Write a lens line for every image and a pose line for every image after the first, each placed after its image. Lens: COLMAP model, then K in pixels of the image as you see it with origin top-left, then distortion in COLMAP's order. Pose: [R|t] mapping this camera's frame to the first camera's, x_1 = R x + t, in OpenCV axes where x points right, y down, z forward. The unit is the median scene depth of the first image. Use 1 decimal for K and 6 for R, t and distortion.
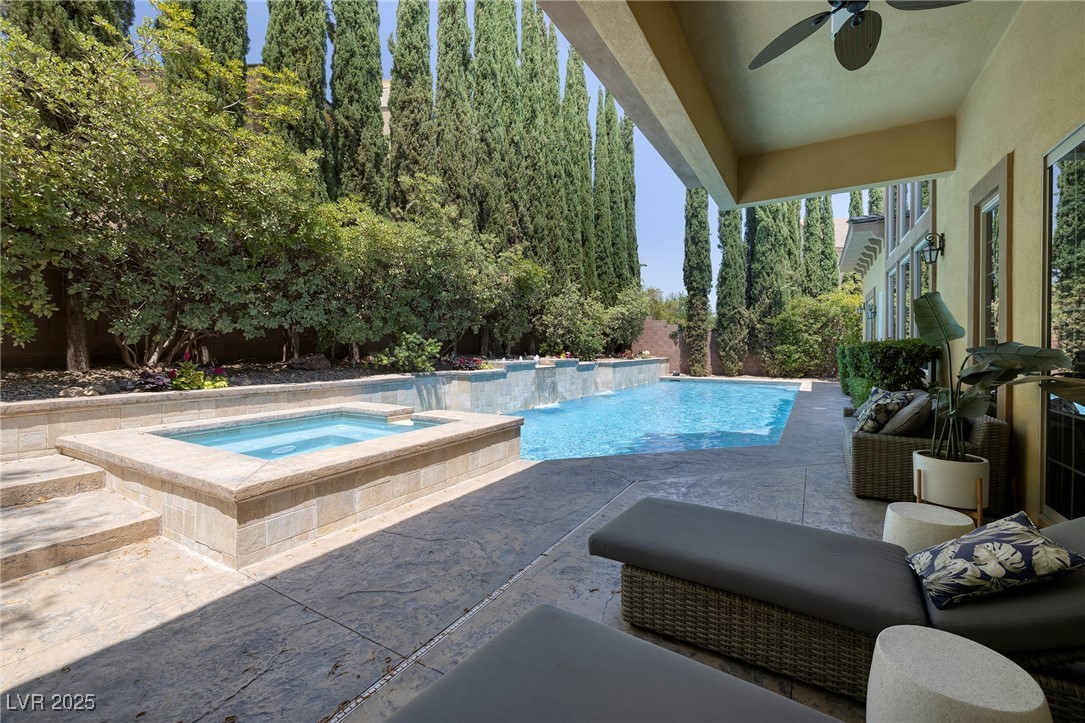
lens RADIAL K [[461.3, 0, 552.8], [0, 461.3, 345.4], [0, 0, 1]] dist [0.000234, 0.001455]
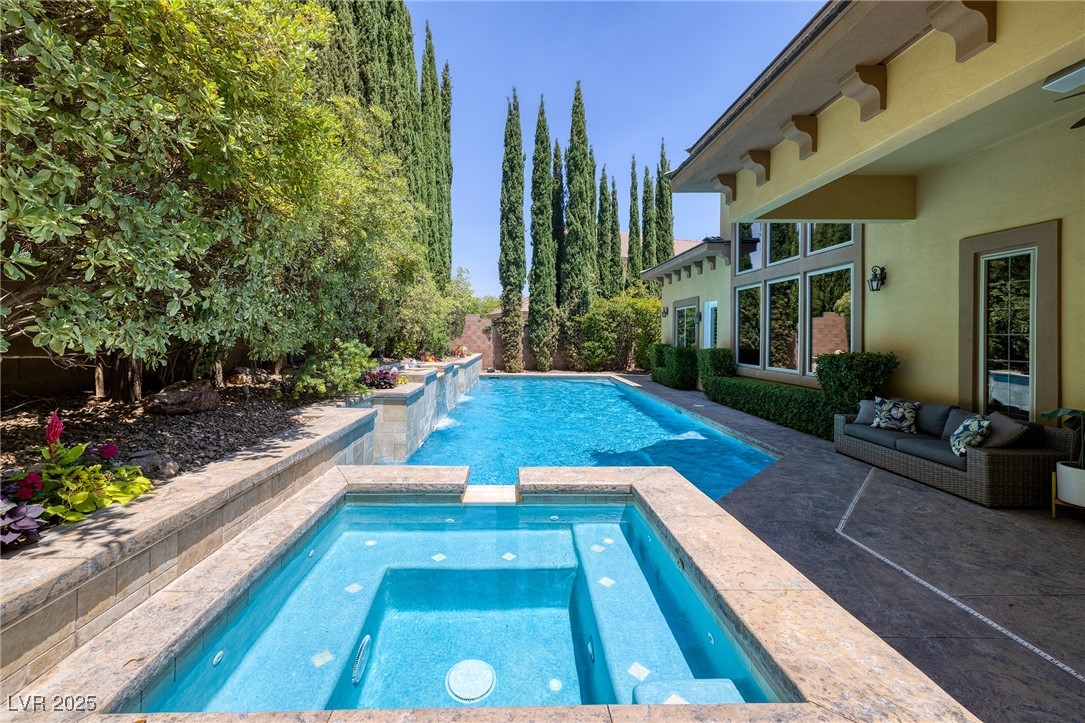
lens RADIAL K [[464.1, 0, 492.4], [0, 464.1, 324.6], [0, 0, 1]] dist [0.003394, -0.000642]
pose [[0.851254, 0.016128, 0.524505, -0.410213], [-0.010560, 0.999852, -0.013606, -0.035930], [-0.524647, 0.006043, 0.851299, 0.290783]]
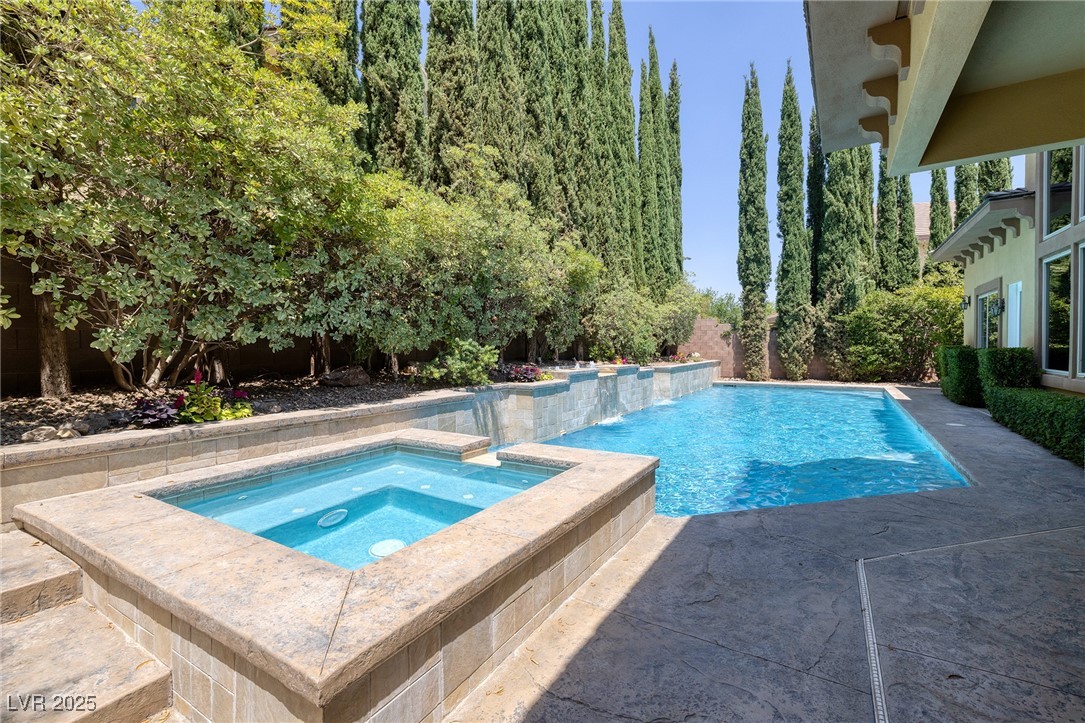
lens RADIAL K [[464.1, 0, 547.5], [0, 464.1, 350.2], [0, 0, 1]] dist [0.003394, -0.000642]
pose [[0.999875, -0.010286, -0.011997, -0.131021], [0.010435, 0.999868, 0.012469, -0.013698], [0.011867, -0.012593, 0.999850, 0.153387]]
